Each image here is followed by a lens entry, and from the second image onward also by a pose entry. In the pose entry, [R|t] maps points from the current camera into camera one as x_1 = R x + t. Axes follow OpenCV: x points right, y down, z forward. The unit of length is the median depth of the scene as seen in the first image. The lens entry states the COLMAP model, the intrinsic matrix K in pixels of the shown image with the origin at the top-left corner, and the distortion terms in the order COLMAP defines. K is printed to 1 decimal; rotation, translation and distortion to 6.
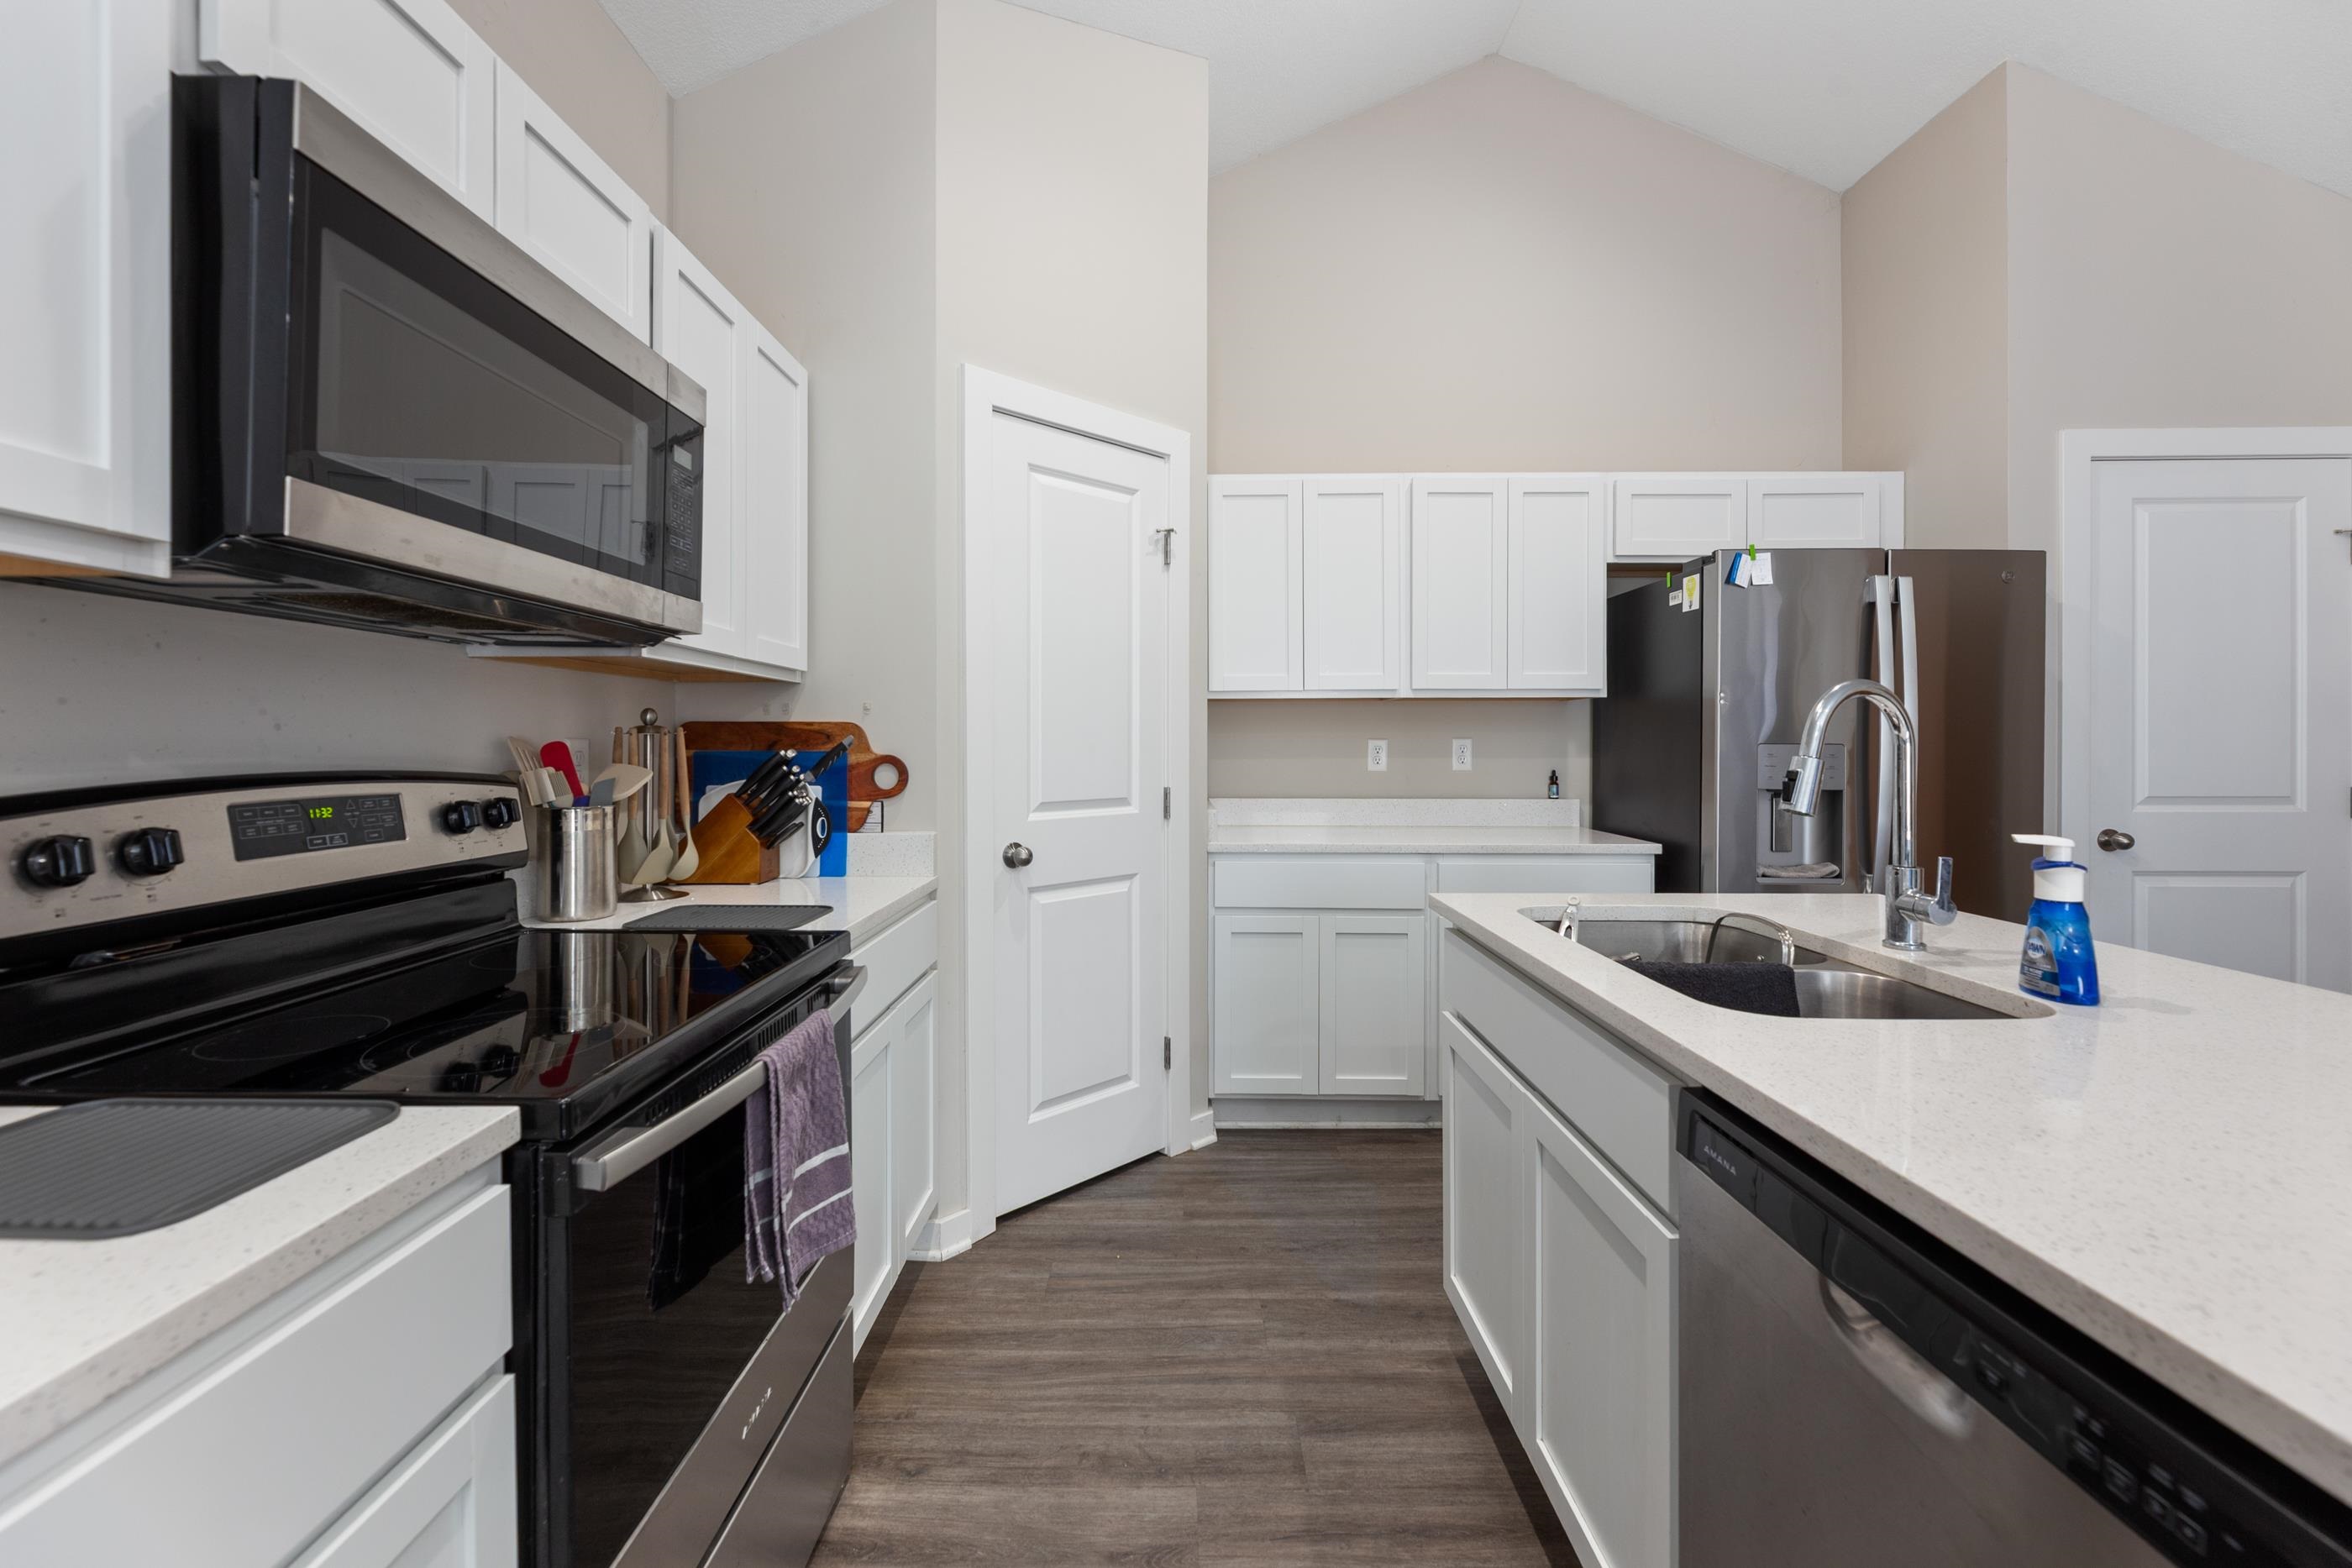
lens RADIAL K [[967.8, 0, 1175.3], [0, 967.8, 744.6], [0, 0, 1]] dist [0.003235, -0.000845]
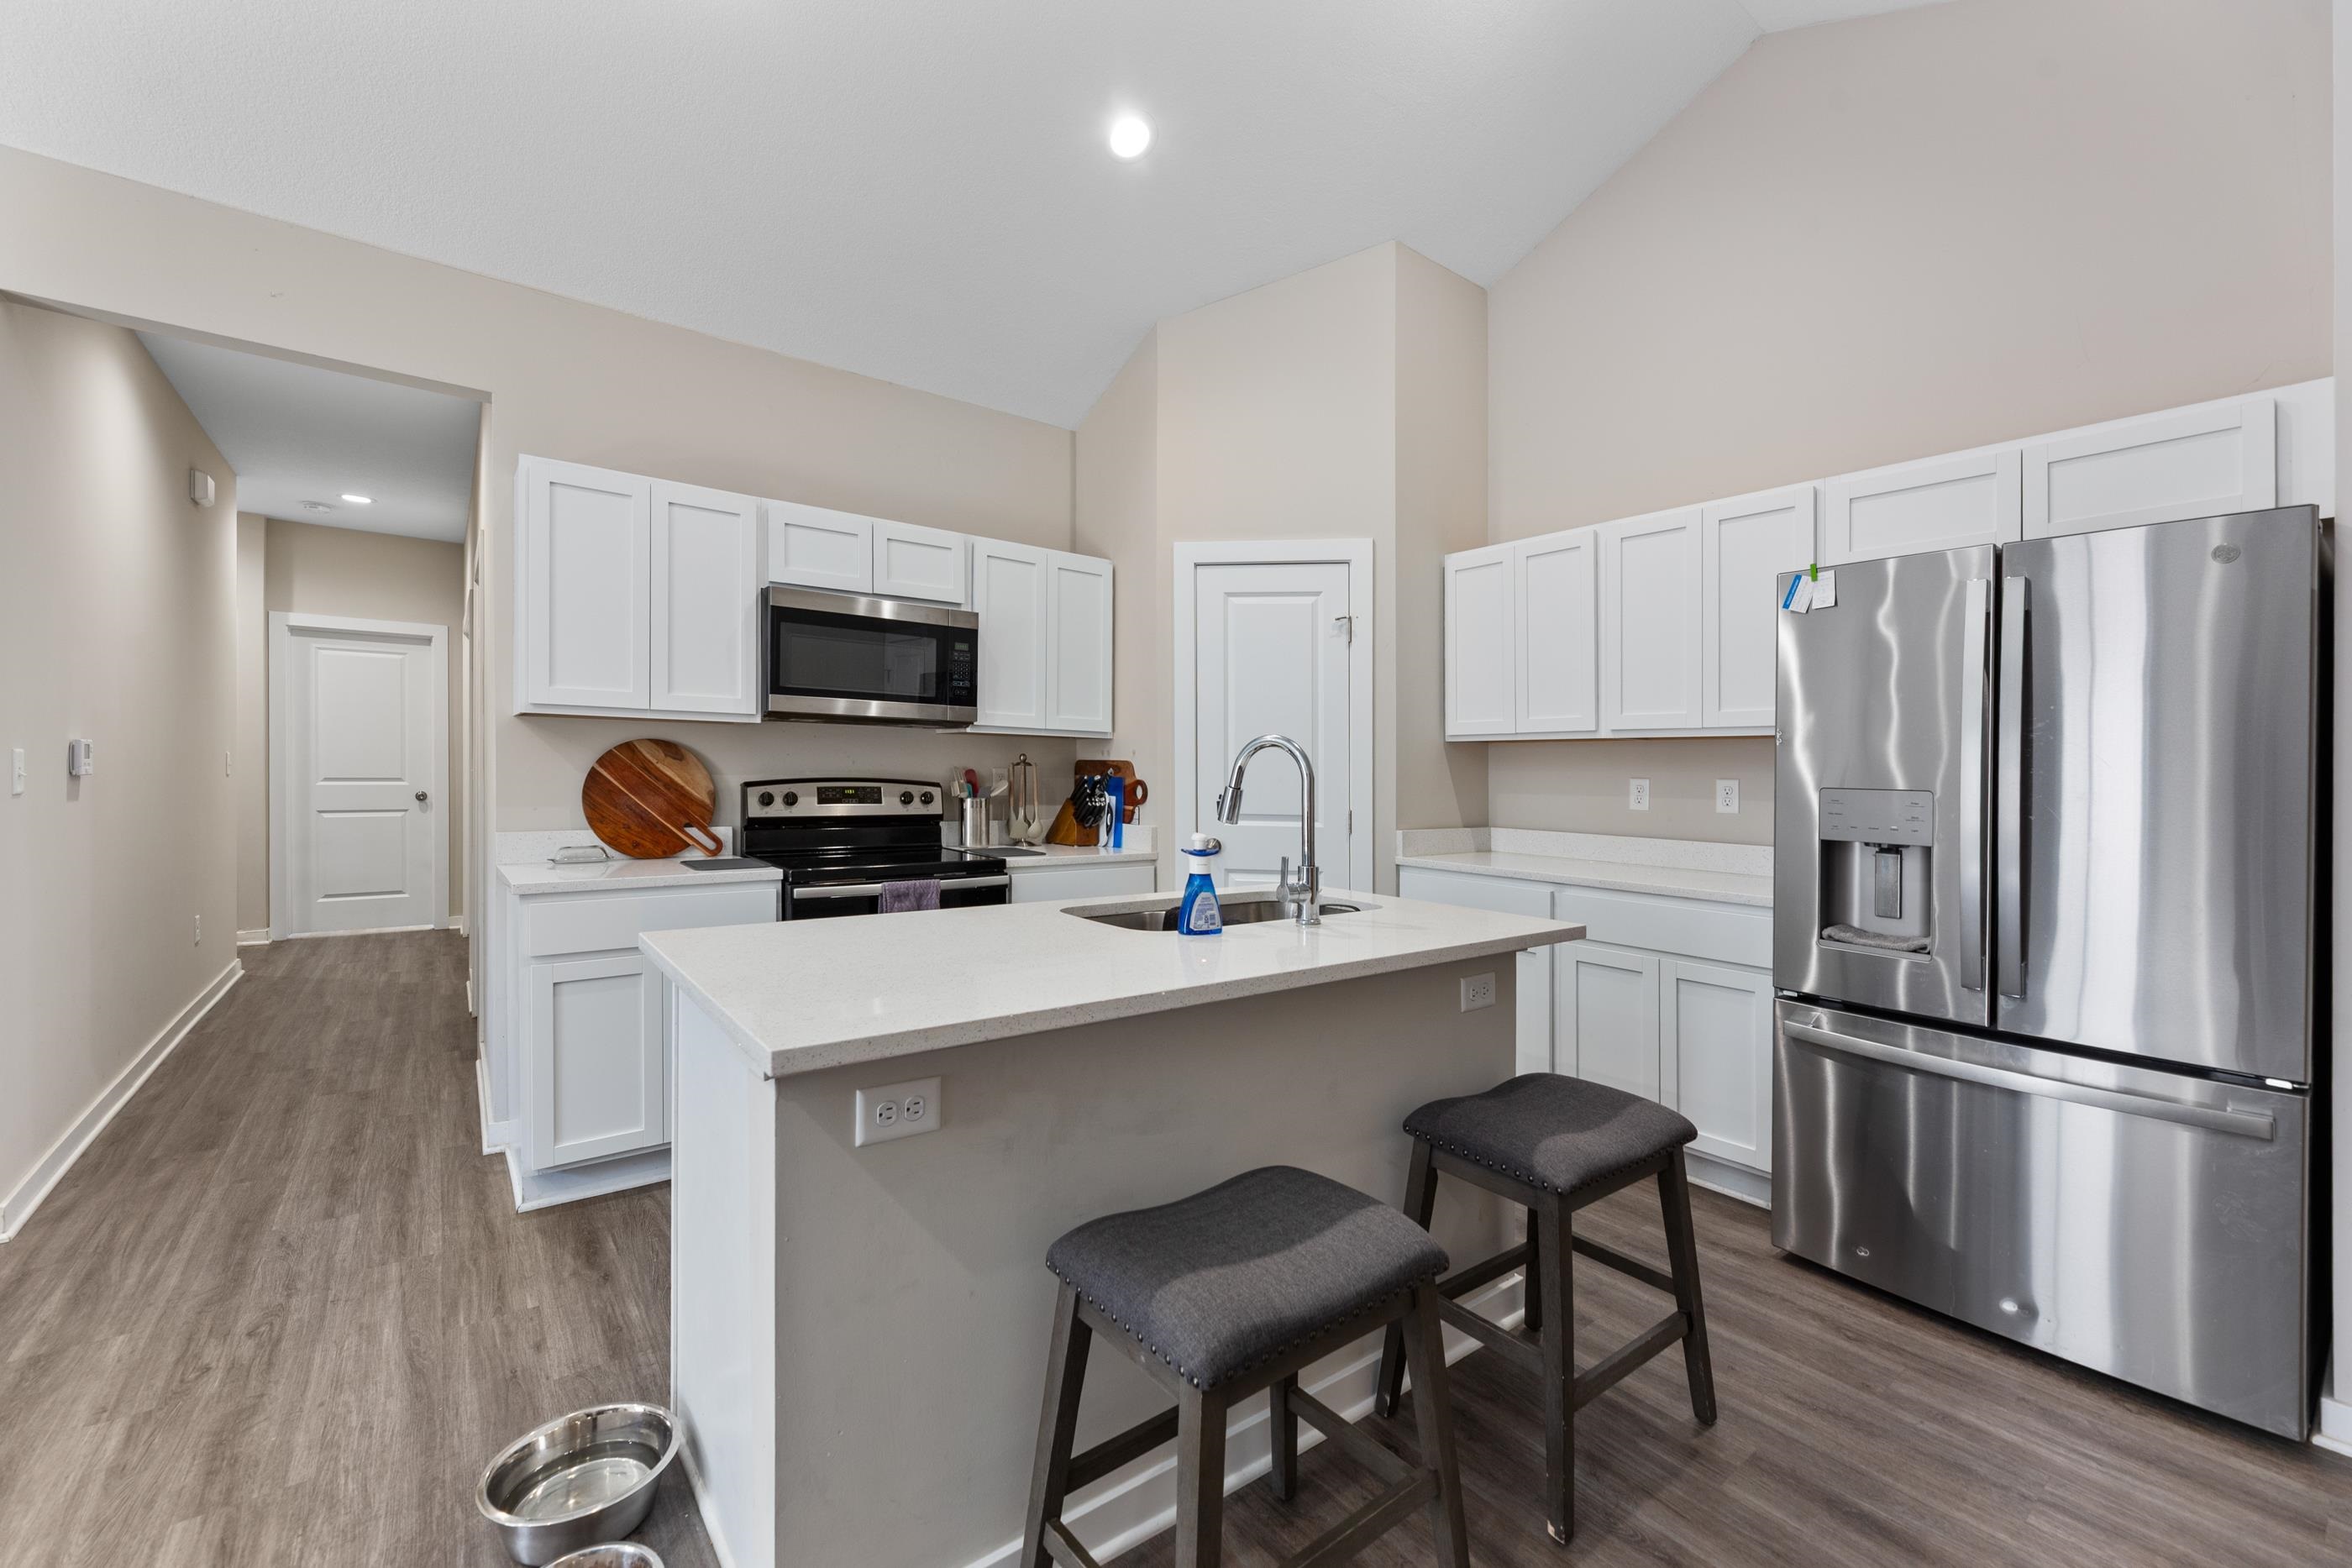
lens RADIAL K [[967.8, 0, 1157.7], [0, 967.8, 794.5], [0, 0, 1]] dist [0.003235, -0.000845]
pose [[0.602371, 0.031785, -0.797583, 1.123119], [-0.019663, 0.999495, 0.024981, -0.006598], [0.797974, 0.000635, 0.602691, -0.014334]]
